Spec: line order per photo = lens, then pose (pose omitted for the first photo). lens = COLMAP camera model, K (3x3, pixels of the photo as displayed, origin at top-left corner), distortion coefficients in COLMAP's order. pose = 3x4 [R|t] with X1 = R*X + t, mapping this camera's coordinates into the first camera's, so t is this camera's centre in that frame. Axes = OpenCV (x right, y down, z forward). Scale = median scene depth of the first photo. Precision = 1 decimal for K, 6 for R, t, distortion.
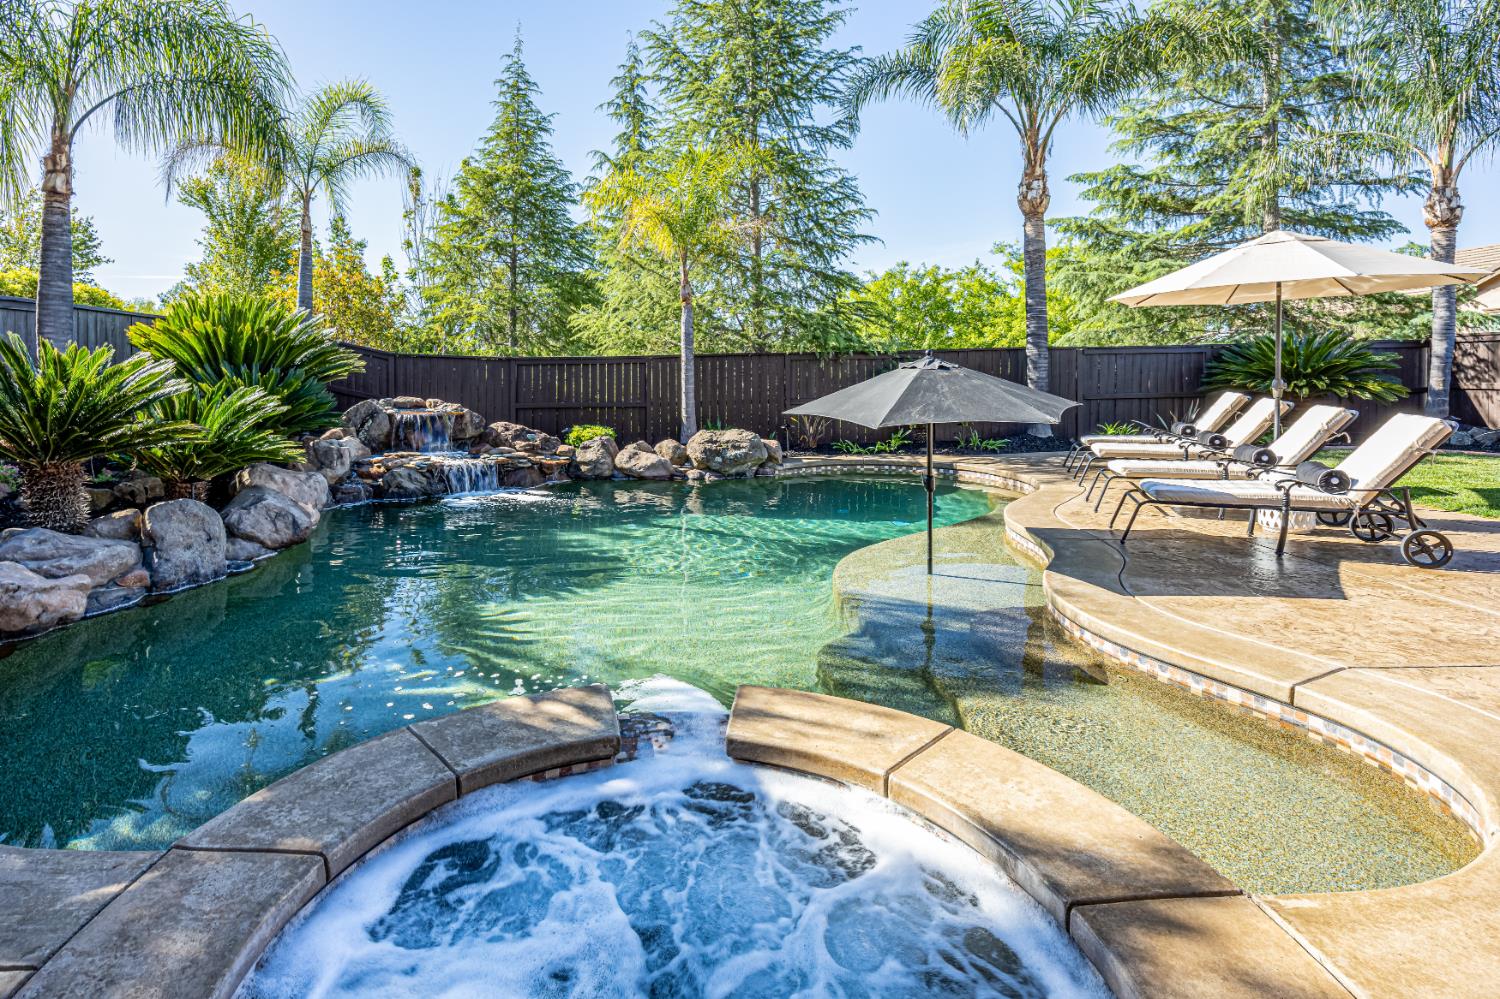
lens RADIAL K [[733.0, 0, 643.1], [0, 733.0, 386.8], [0, 0, 1]] dist [-0.022868, 0.003481]
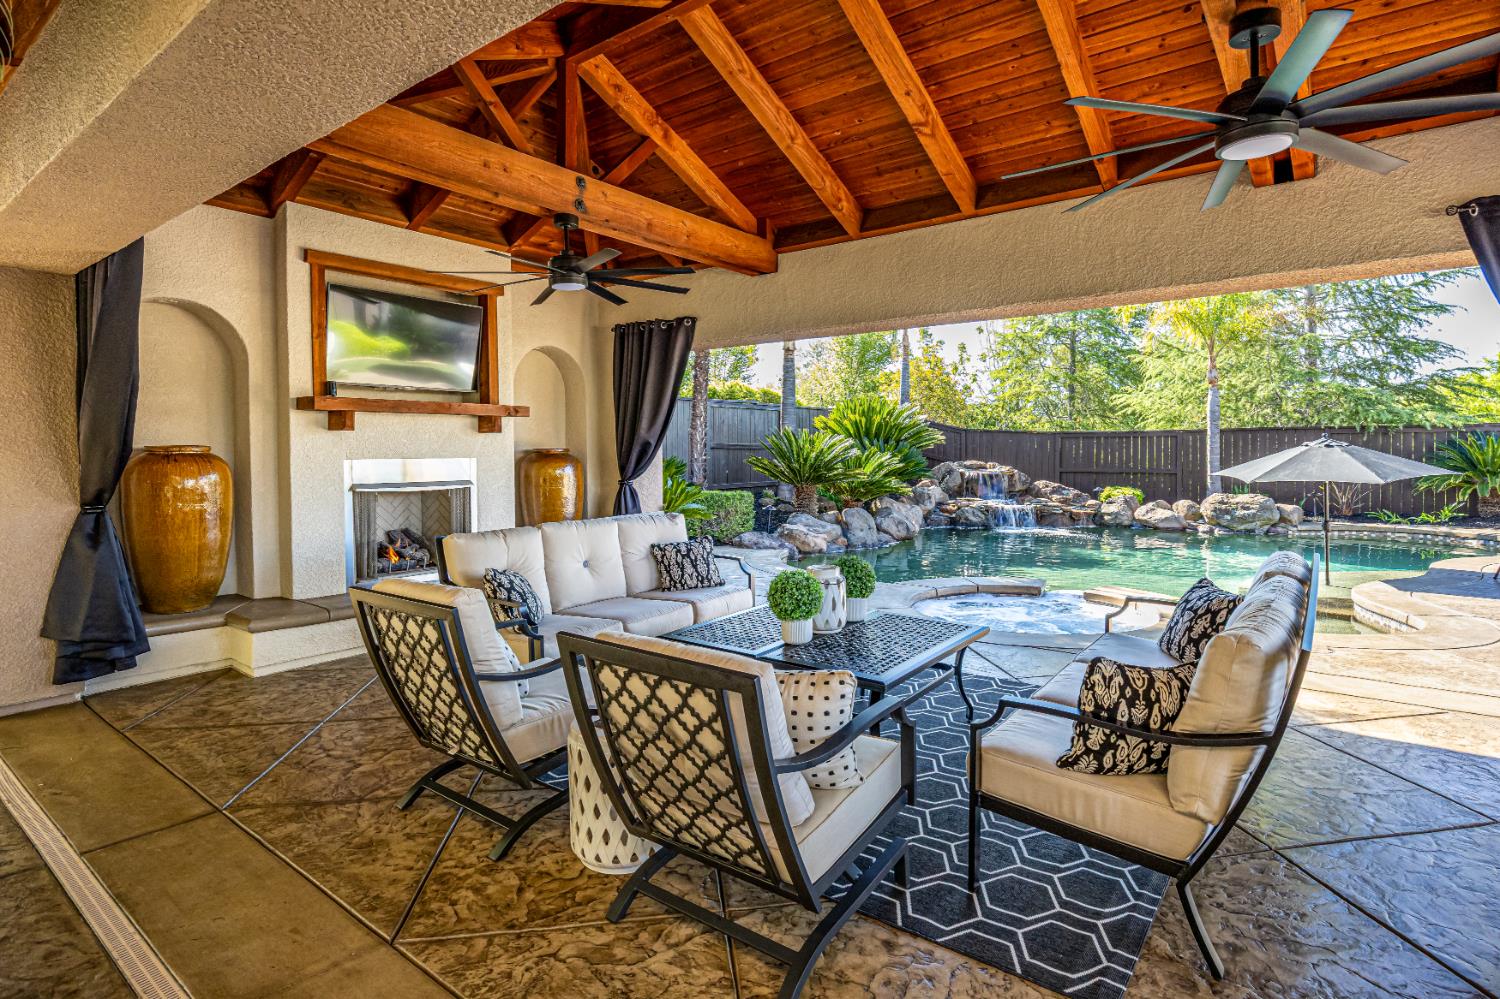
lens RADIAL K [[760.7, 0, 739.9], [0, 760.7, 449.6], [0, 0, 1]] dist [-0.004475, 0.000468]
pose [[0.812781, 0.010887, -0.582468, 0.175138], [-0.013517, 0.999909, -0.000172, -0.001407], [0.582413, 0.008013, 0.812854, -0.483580]]
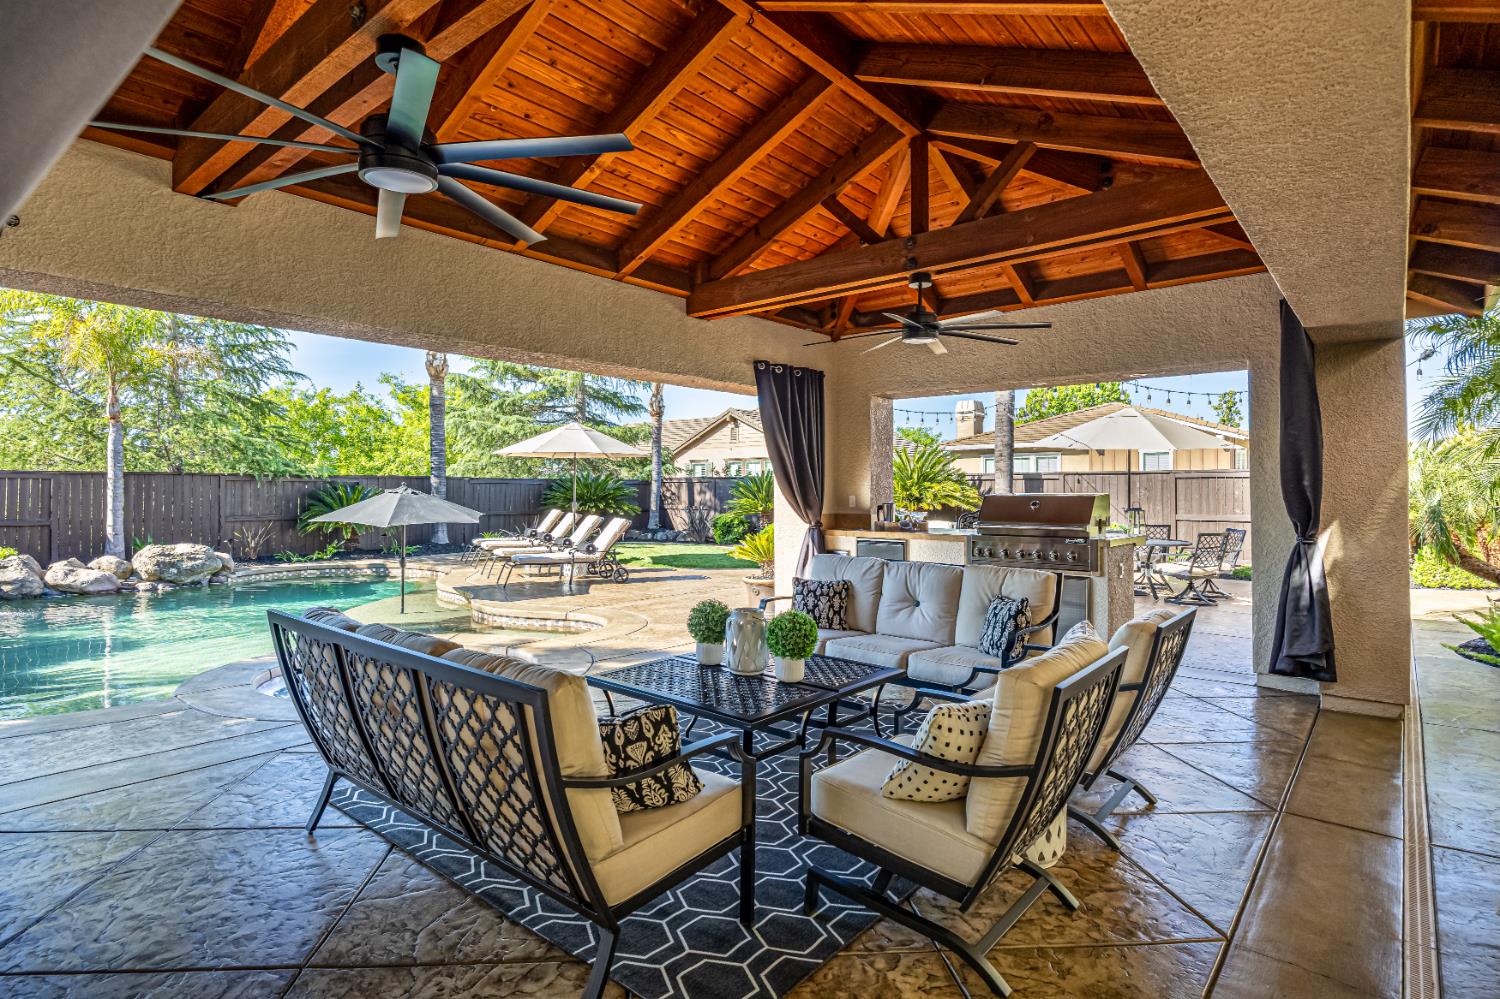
lens RADIAL K [[802.8, 0, 743.2], [0, 802.8, 498.5], [0, 0, 1]] dist [-0.001671, -0.000913]
pose [[0.619559, 0.013921, 0.784827, -0.305971], [-0.003252, 0.999880, -0.015168, 0.006913], [-0.784943, 0.006845, 0.619530, -0.401932]]
